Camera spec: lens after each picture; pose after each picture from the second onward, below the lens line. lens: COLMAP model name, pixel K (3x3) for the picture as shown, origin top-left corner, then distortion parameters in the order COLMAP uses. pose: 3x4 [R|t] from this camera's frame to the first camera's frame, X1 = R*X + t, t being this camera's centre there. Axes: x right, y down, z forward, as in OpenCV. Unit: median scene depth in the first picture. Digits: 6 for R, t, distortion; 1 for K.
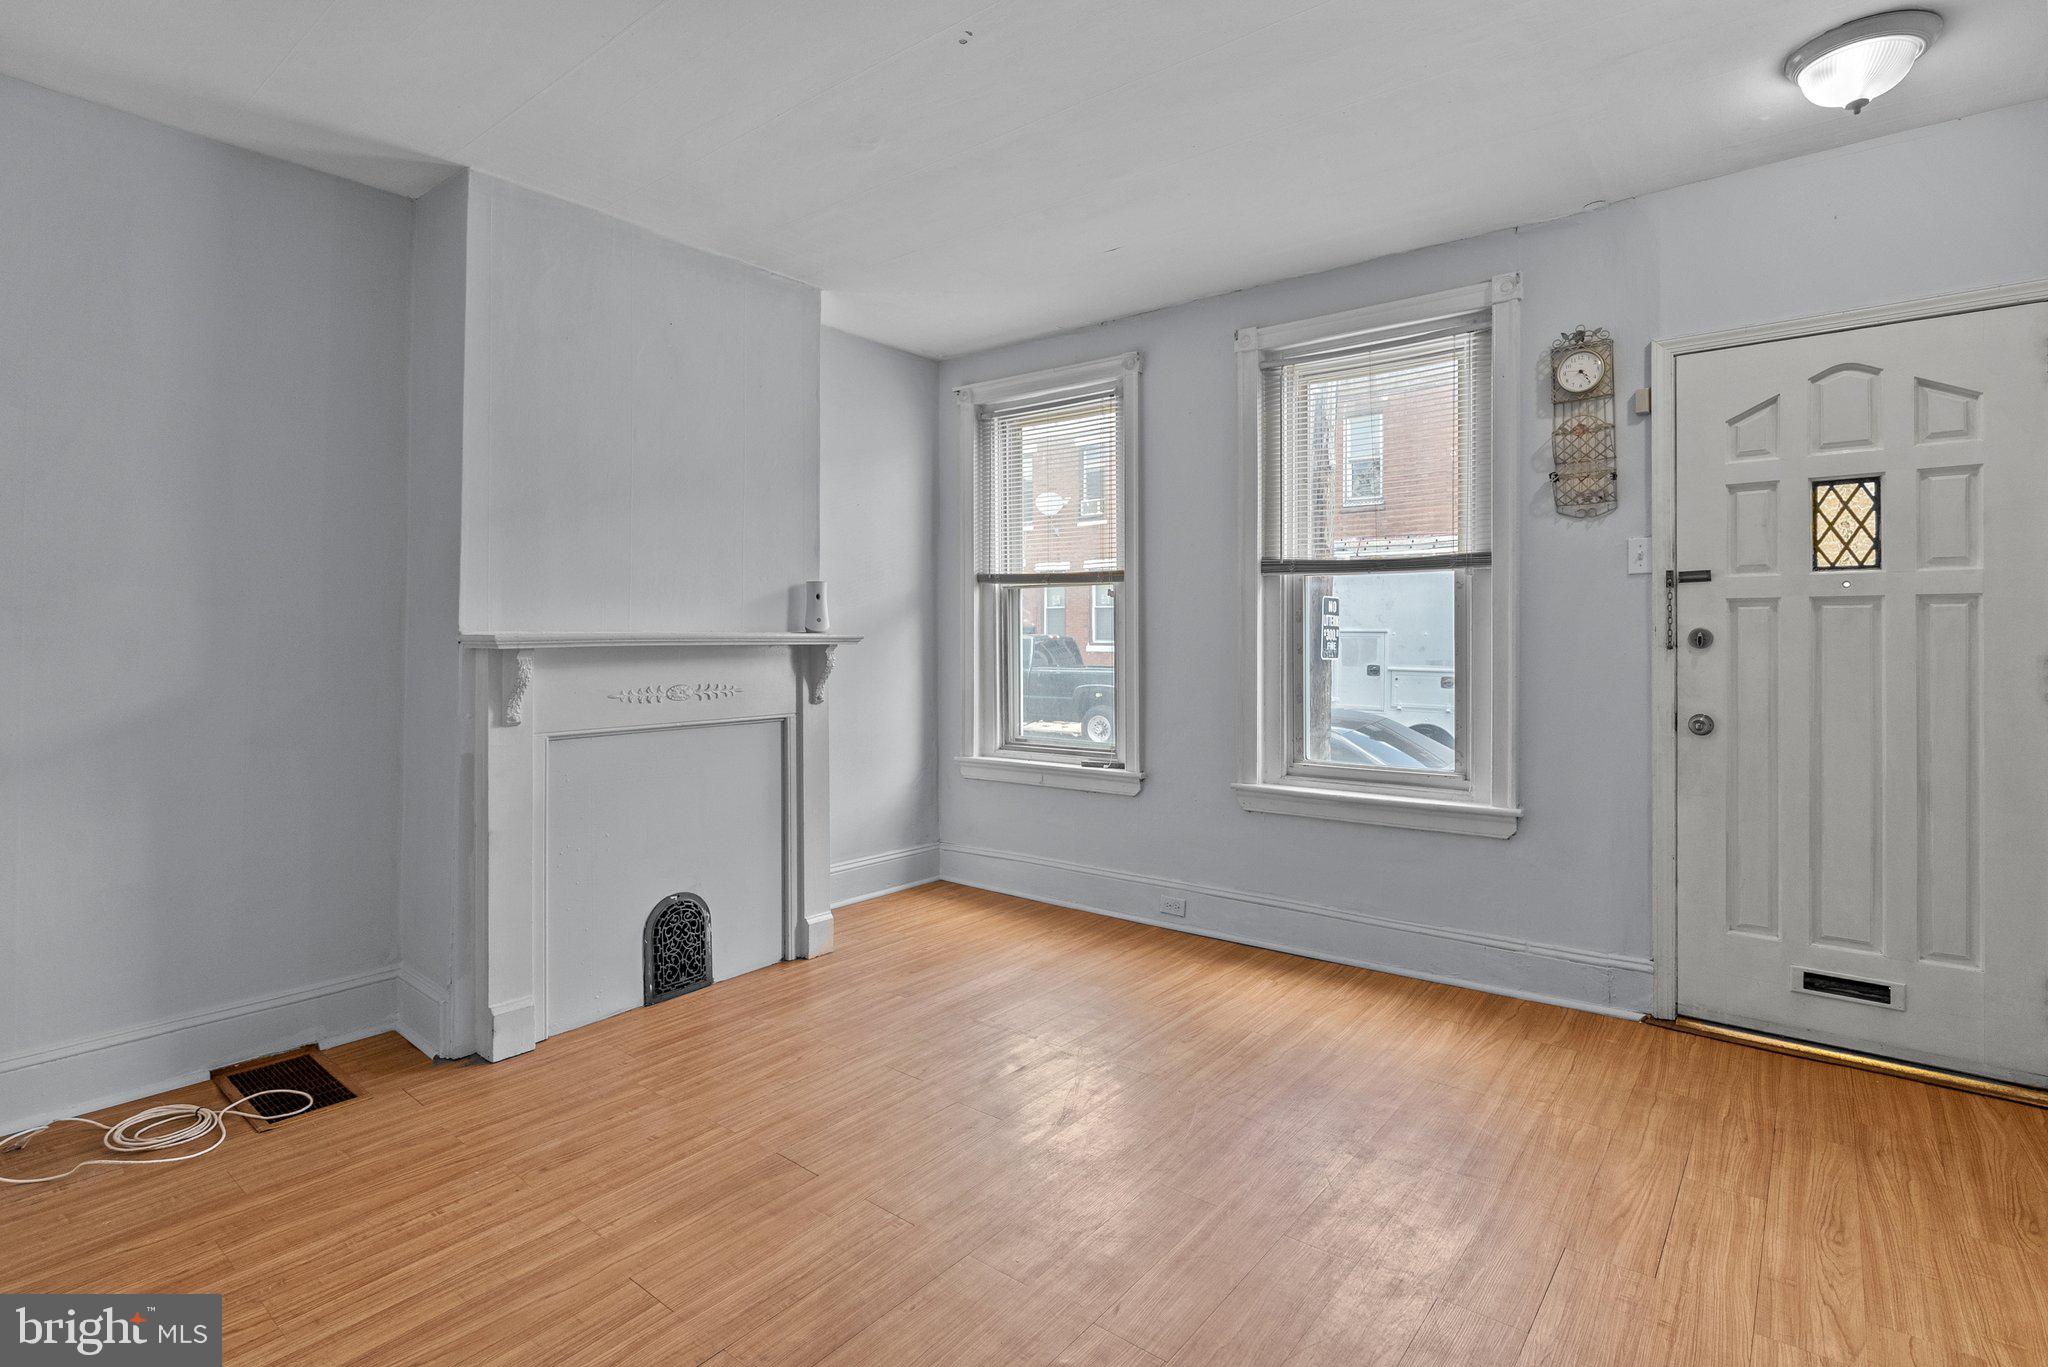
lens RADIAL K [[980.9, 0, 1029.8], [0, 980.9, 646.3], [0, 0, 1]] dist [-0.001814, -0.000001]
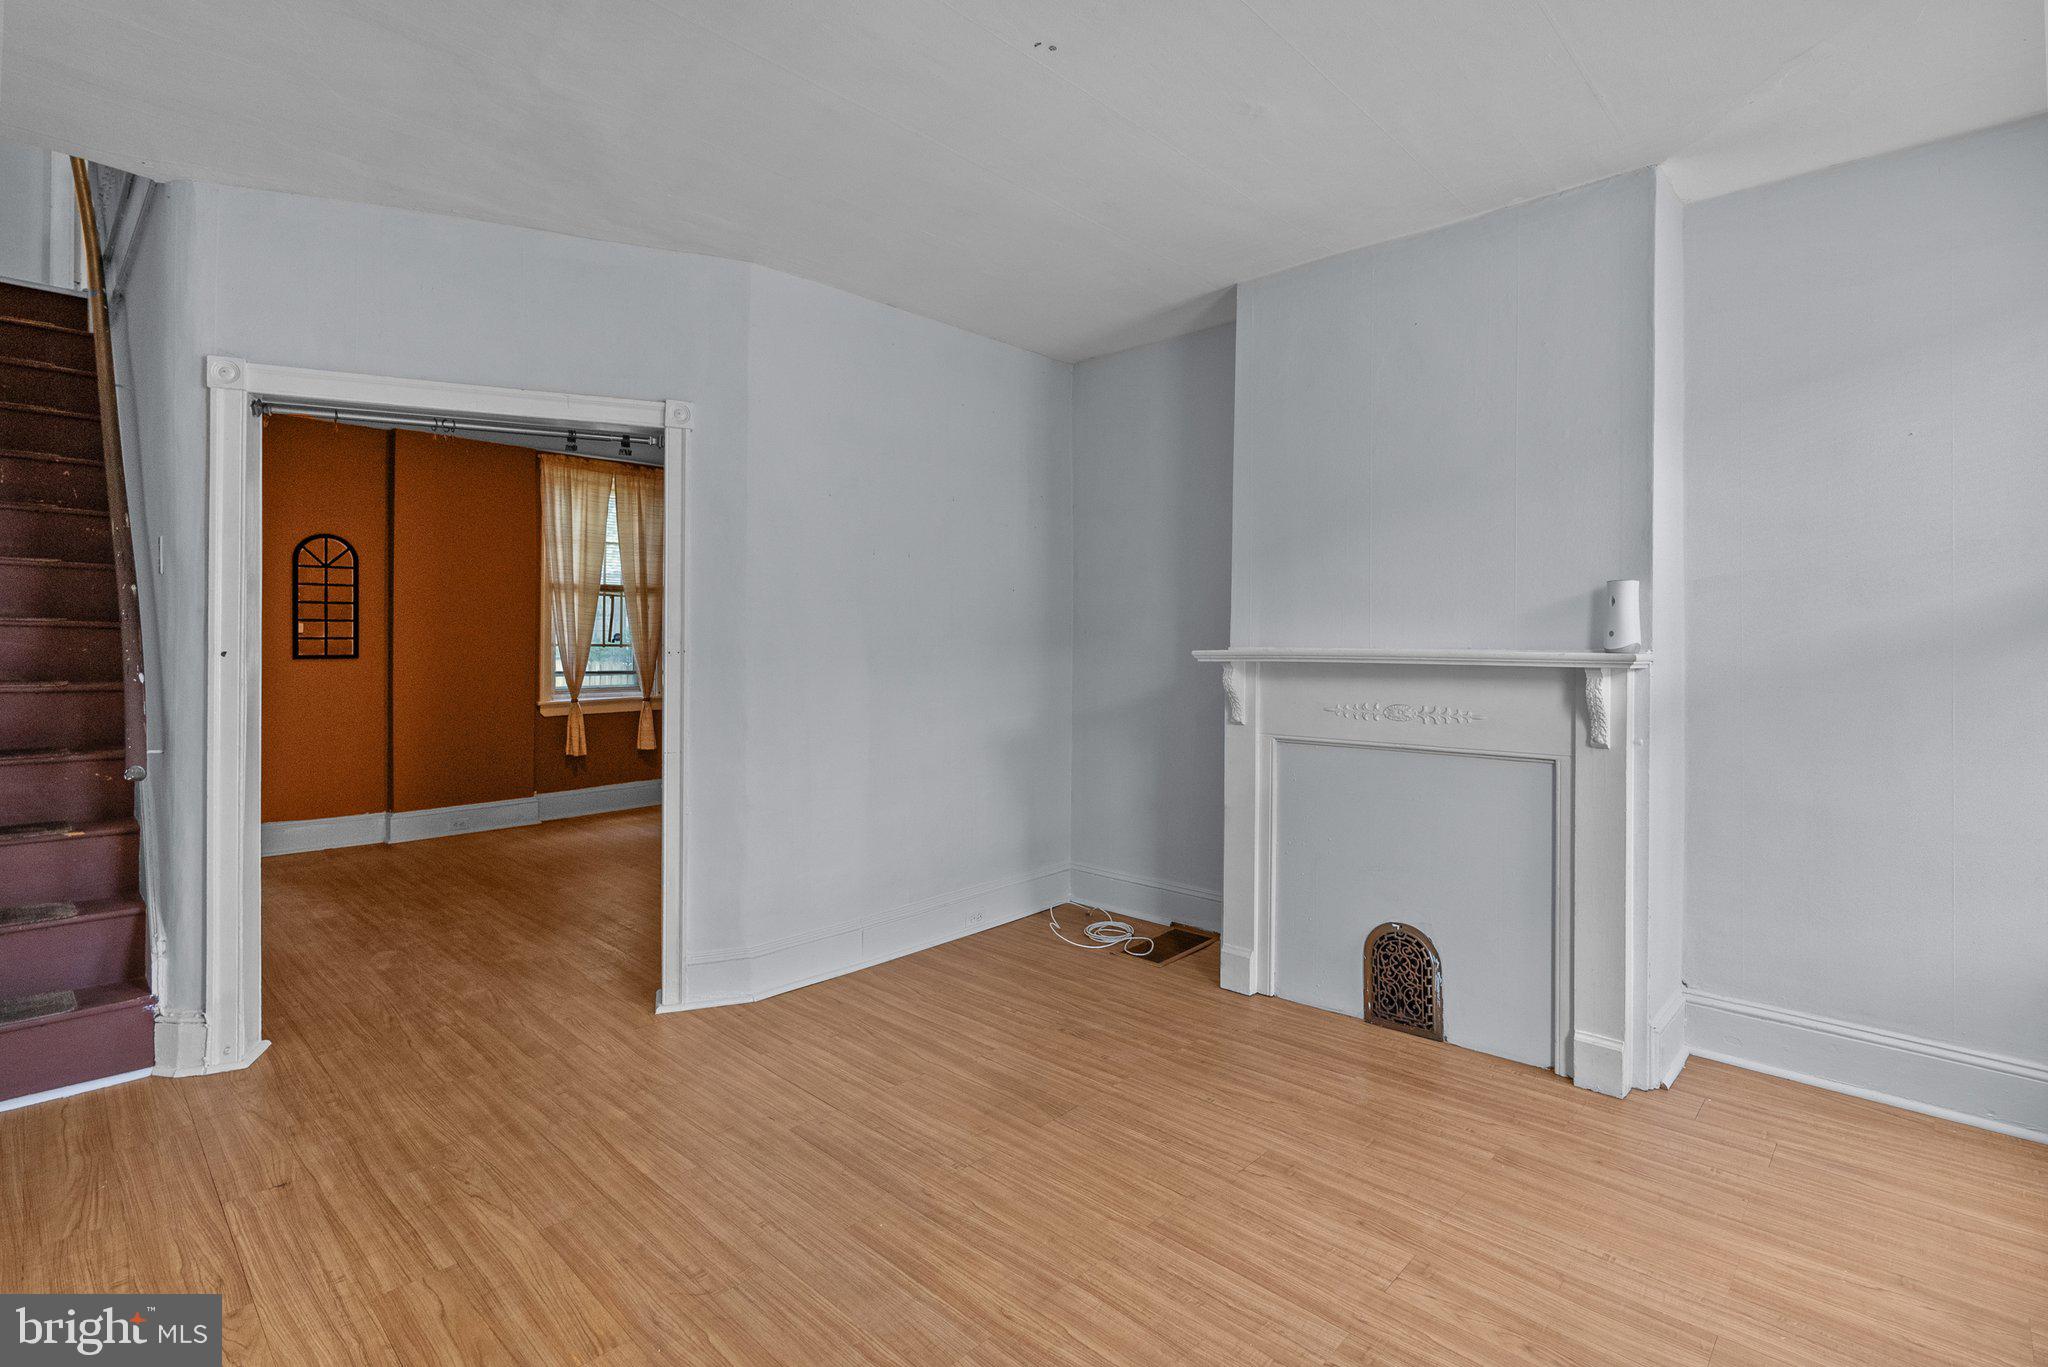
lens RADIAL K [[961.4, 0, 1026.7], [0, 961.4, 644.4], [0, 0, 1]] dist [-0.003739, 0.000336]
pose [[-0.084848, 0.003629, -0.996387, 0.796492], [-0.007527, 0.999963, 0.004283, -0.027518], [0.996365, 0.007863, -0.084817, 0.945343]]
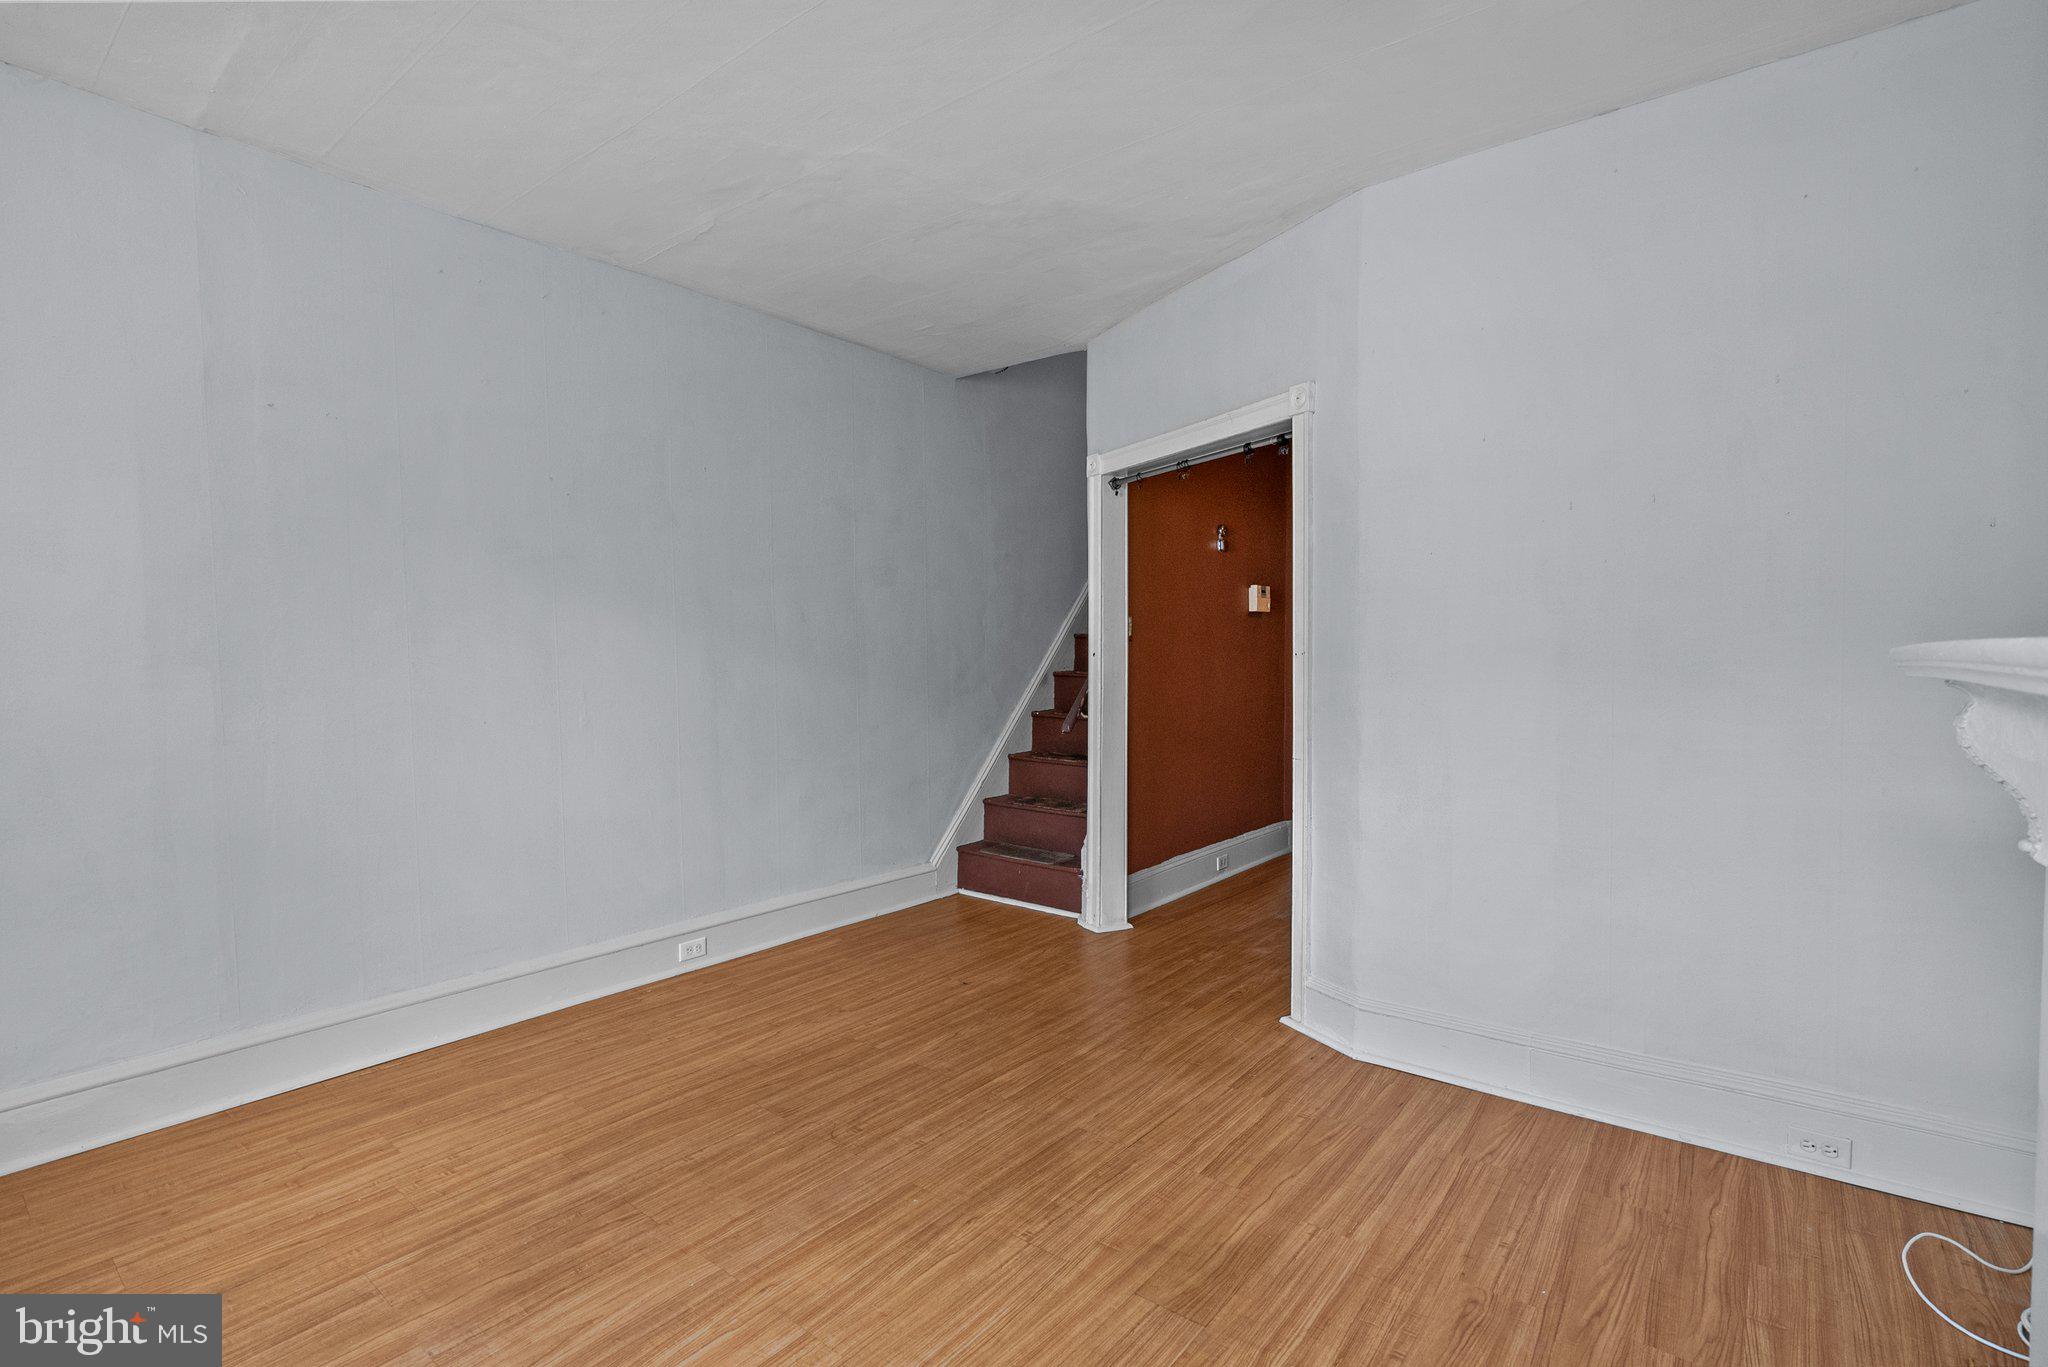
lens RADIAL K [[961.4, 0, 1026.7], [0, 961.4, 644.4], [0, 0, 1]] dist [-0.003739, 0.000336]
pose [[-0.999976, 0.006219, 0.003152, -0.113596], [0.006198, 0.999959, -0.006657, -0.011290], [-0.003194, -0.006638, -0.999973, 1.606908]]
